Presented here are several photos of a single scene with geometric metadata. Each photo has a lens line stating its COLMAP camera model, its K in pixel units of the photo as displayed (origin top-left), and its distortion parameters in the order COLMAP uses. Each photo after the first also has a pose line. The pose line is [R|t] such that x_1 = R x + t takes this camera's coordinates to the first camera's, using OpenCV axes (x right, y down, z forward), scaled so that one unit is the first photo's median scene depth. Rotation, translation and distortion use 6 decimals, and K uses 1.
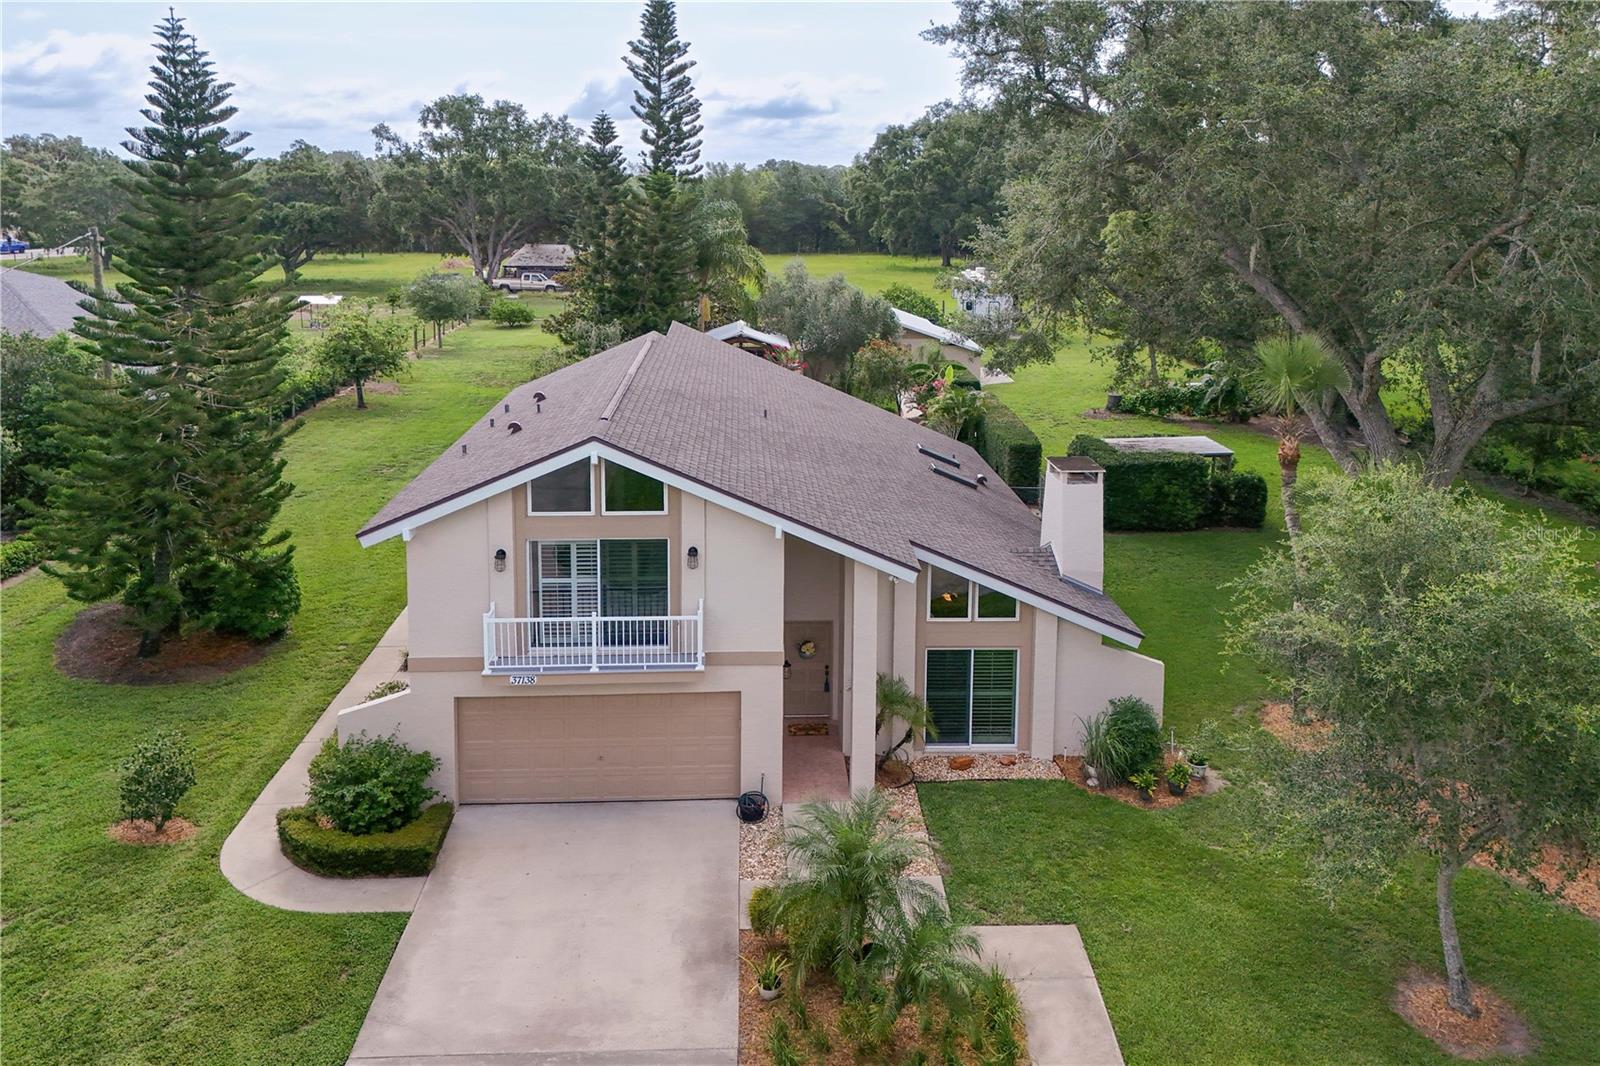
lens RADIAL K [[1084.4, 0, 803.4], [0, 1084.4, 331.9], [0, 0, 1]] dist [0.031419, -0.004372]
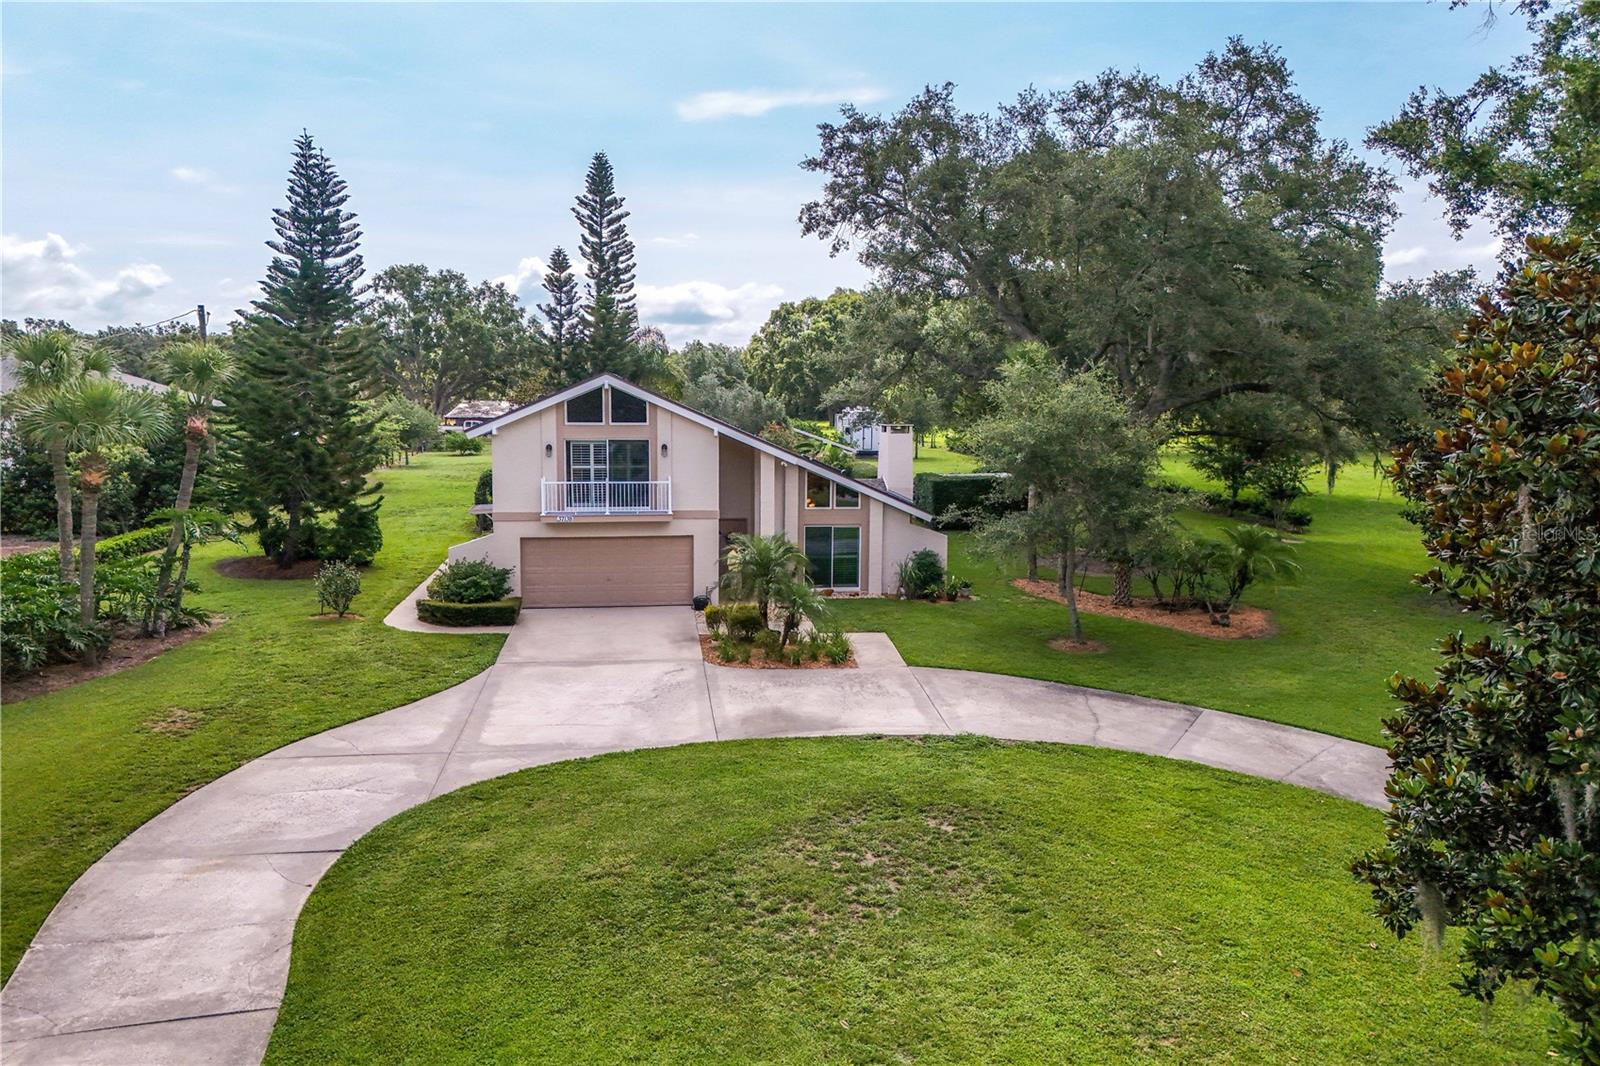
lens RADIAL K [[1119.6, 0, 791.4], [0, 1119.6, 586.0], [0, 0, 1]] dist [0.008054, -0.000203]
pose [[0.996416, -0.009532, 0.084048, -0.048618], [0.008986, 0.999936, 0.006870, 0.368916], [-0.084108, -0.006090, 0.996438, -0.672692]]
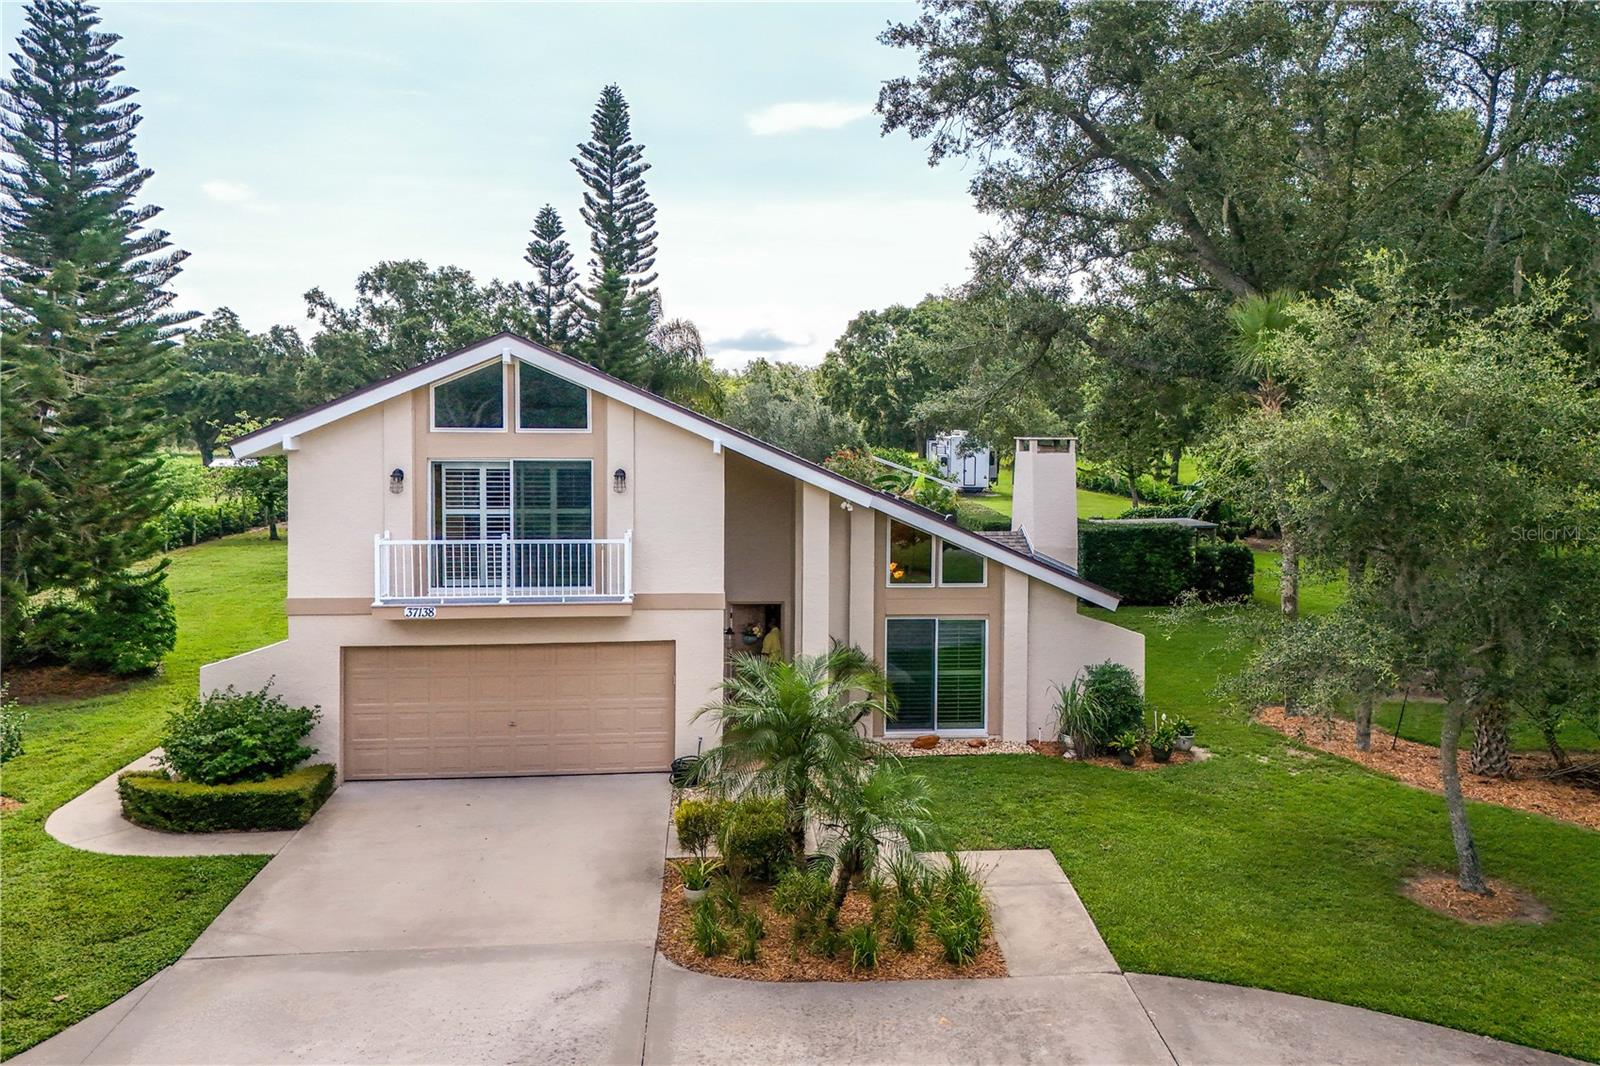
lens RADIAL K [[1133.3, 0, 848.1], [0, 1133.3, 527.6], [0, 0, 1]] dist [0.030172, 0.000477]
pose [[0.998190, -0.000883, 0.060133, 0.025621], [0.005670, 0.996820, -0.079487, 0.290346], [-0.059872, 0.079684, 0.995021, 0.062746]]
